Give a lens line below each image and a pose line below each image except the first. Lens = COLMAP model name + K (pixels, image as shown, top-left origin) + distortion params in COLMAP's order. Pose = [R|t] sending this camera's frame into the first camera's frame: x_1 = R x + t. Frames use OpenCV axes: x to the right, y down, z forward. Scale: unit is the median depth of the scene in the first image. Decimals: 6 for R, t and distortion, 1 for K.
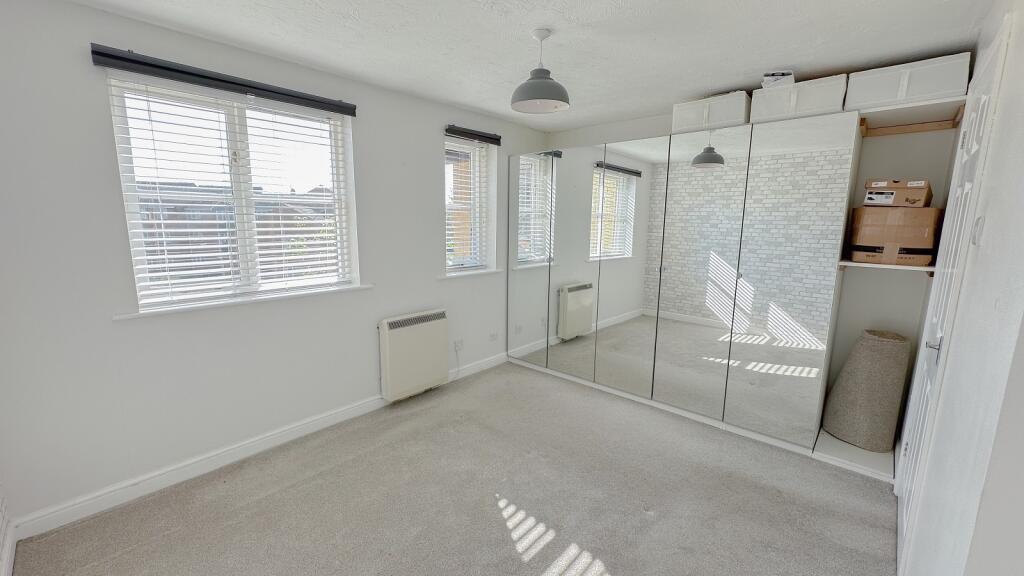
lens RADIAL K [[407.6, 0, 518.7], [0, 407.6, 289.2], [0, 0, 1]] dist [0.002152, -0.000236]
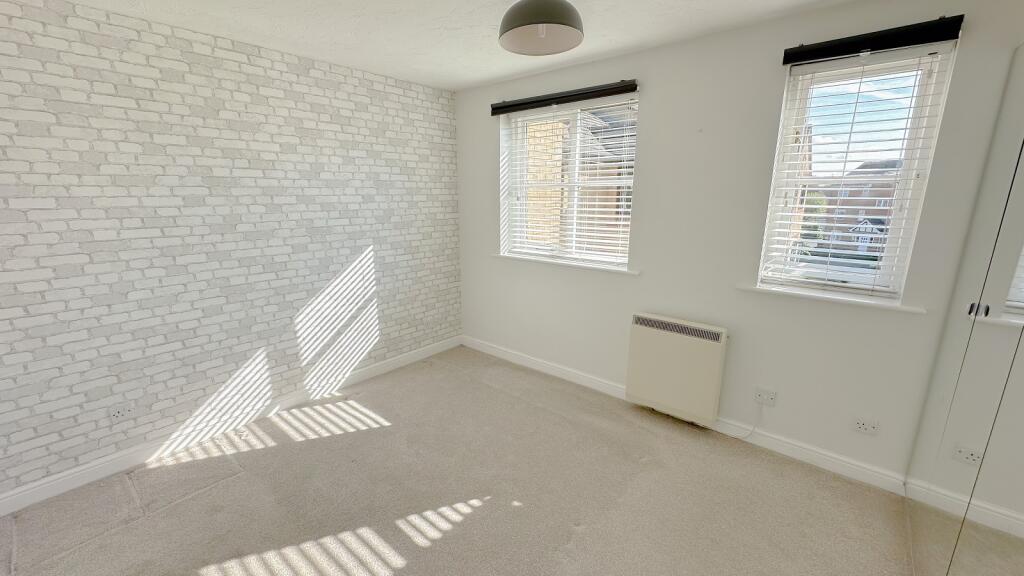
lens RADIAL K [[407.6, 0, 512.6], [0, 407.6, 288.0], [0, 0, 1]] dist [0.002152, -0.000236]
pose [[0.019360, 0.212277, -0.977018, 0.592808], [-0.173147, 0.963148, 0.205832, -0.126335], [0.984706, 0.165182, 0.055401, 0.718005]]
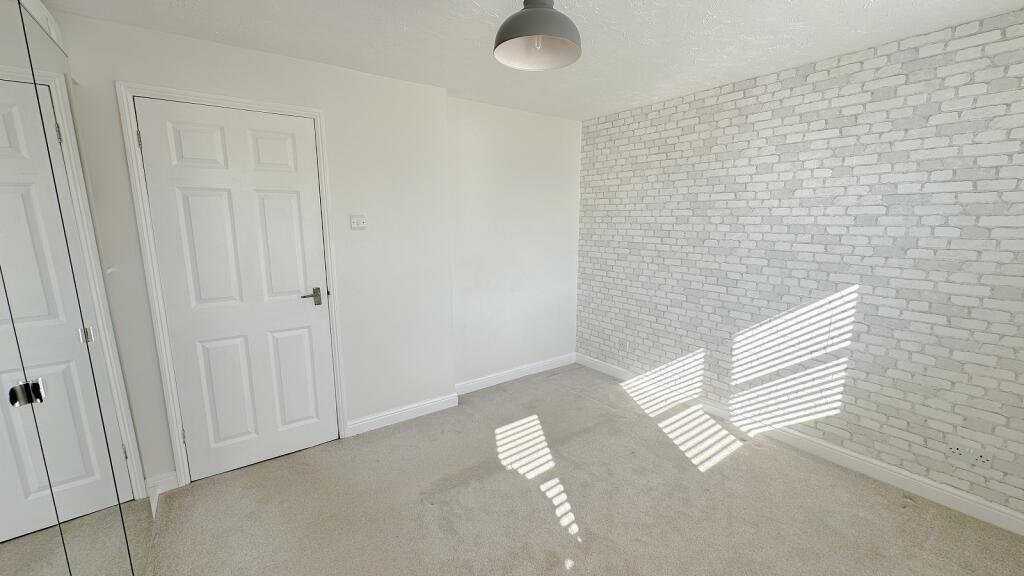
lens RADIAL K [[407.6, 0, 507.0], [0, 407.6, 285.6], [0, 0, 1]] dist [0.002152, -0.000236]
pose [[-0.977662, -0.043414, 0.205649, -0.044415], [0.029616, 0.940218, 0.339283, -0.237530], [-0.208085, 0.337794, -0.917930, 1.278925]]
